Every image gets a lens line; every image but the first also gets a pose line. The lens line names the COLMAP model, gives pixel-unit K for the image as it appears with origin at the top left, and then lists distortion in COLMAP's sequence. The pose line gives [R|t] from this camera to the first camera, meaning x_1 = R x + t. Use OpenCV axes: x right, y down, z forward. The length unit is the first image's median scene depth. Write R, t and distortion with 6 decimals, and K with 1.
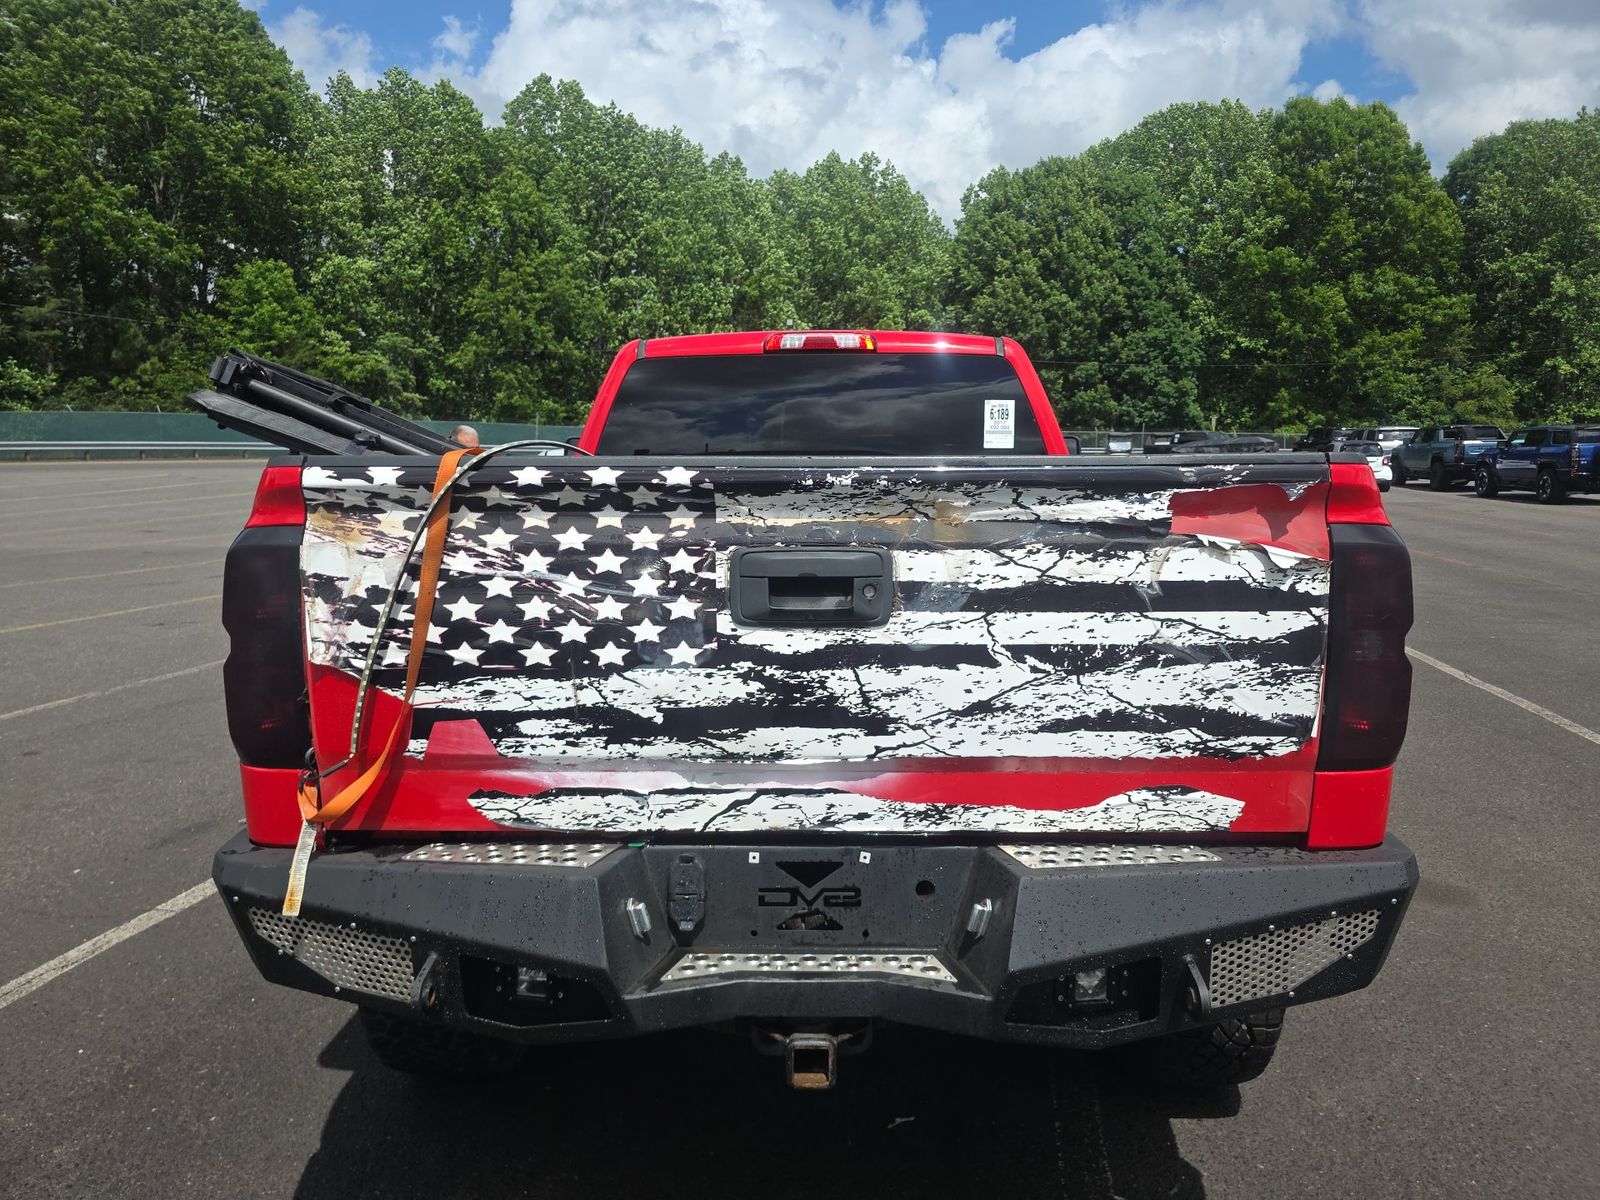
lens RADIAL K [[1086.3, 0, 830.5], [0, 1086.3, 594.5], [0, 0, 1]] dist [0.098823, -0.093235]
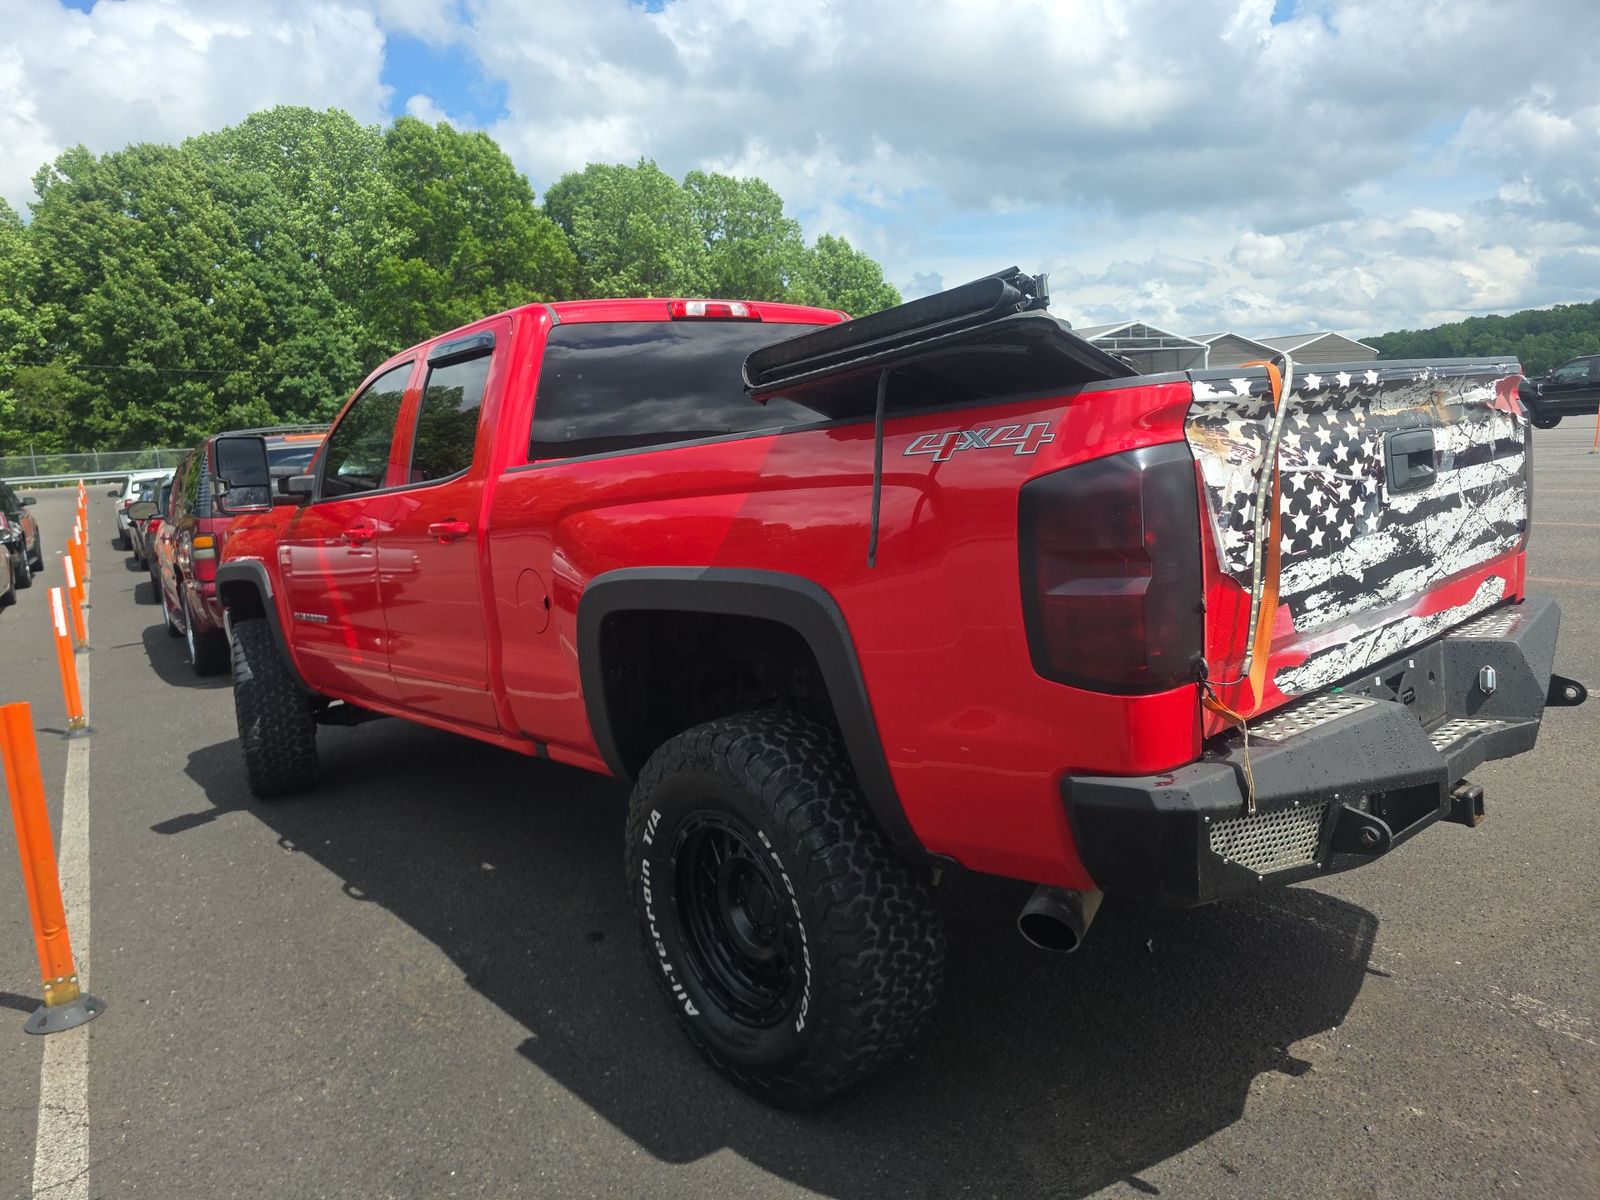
lens RADIAL K [[1103.7, 0, 795.1], [0, 1103.7, 606.9], [0, 0, 1]] dist [0.028289, -0.042188]
pose [[0.734753, -0.158554, 0.659544, -1.446054], [0.159937, 0.985380, 0.058710, -0.029279], [-0.659210, 0.062348, 0.749370, 0.488416]]
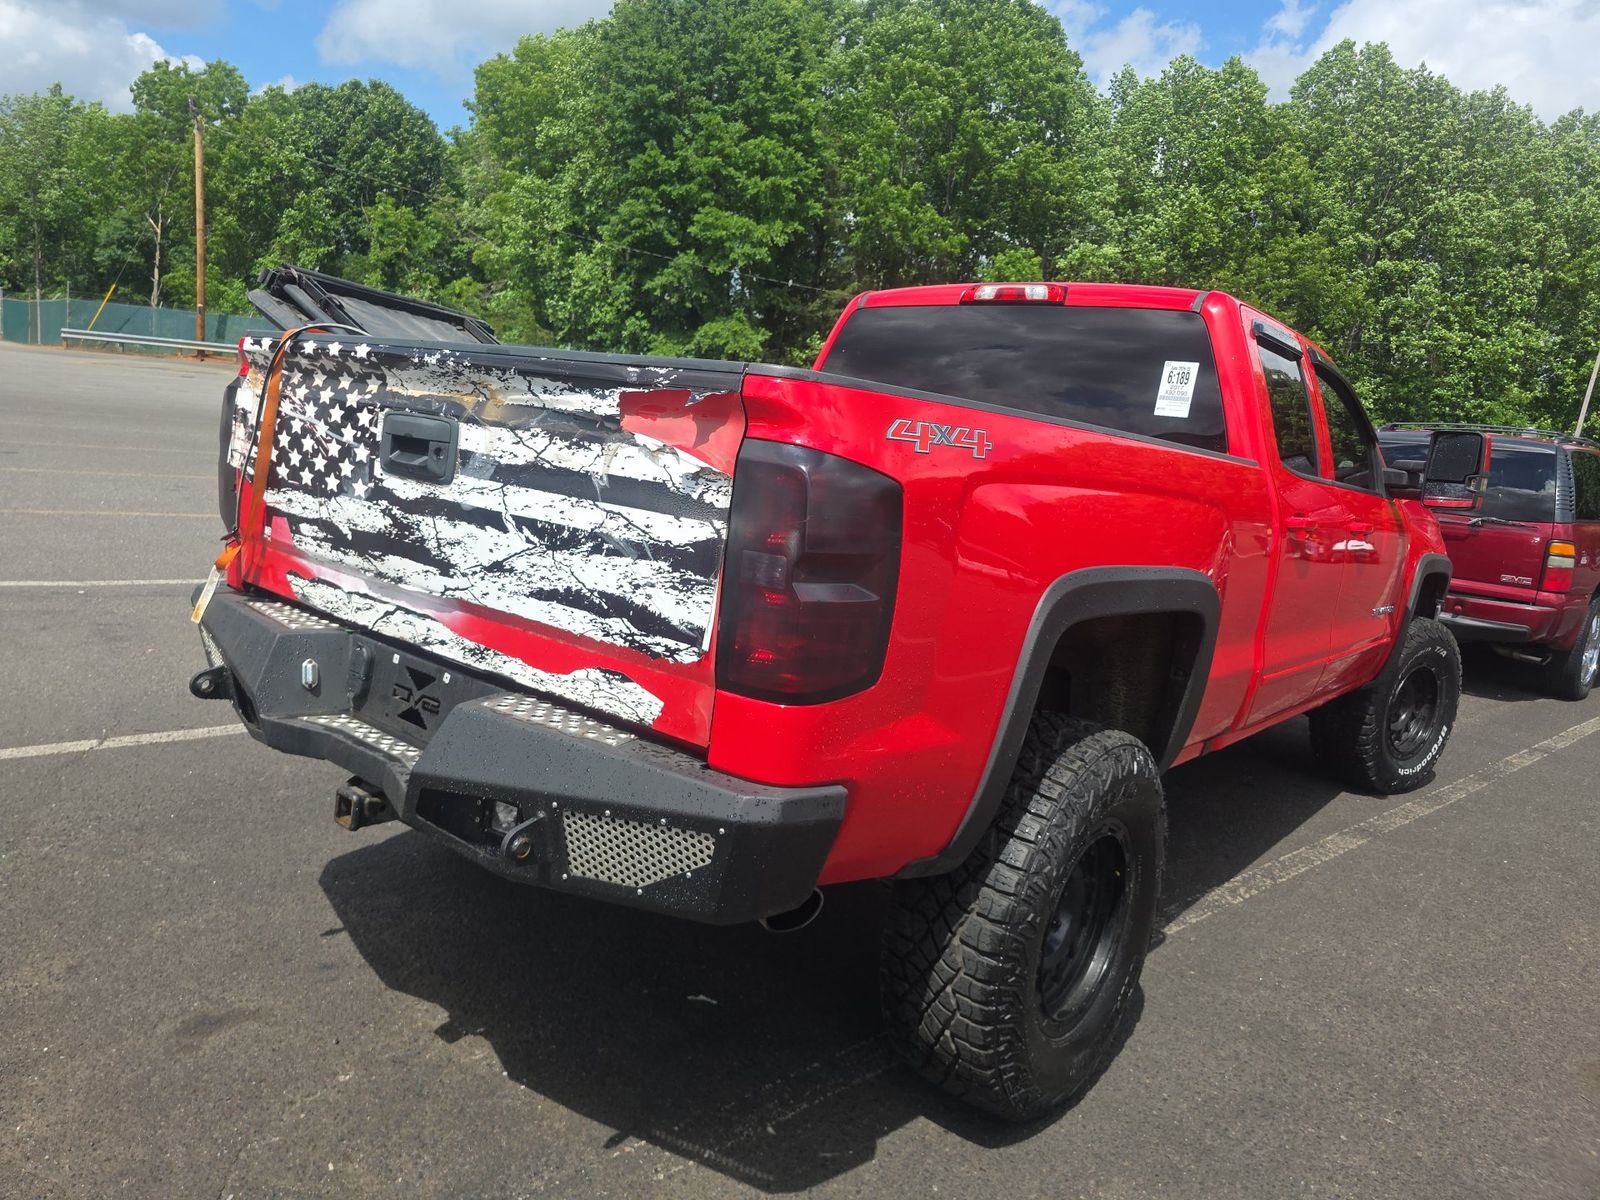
lens RADIAL K [[1103.7, 0, 795.1], [0, 1103.7, 606.9], [0, 0, 1]] dist [0.028289, -0.042188]
pose [[0.779618, 0.185630, -0.598111, 1.087689], [-0.173823, 0.981675, 0.078100, -0.000892], [0.601649, 0.043077, 0.797598, 0.253155]]
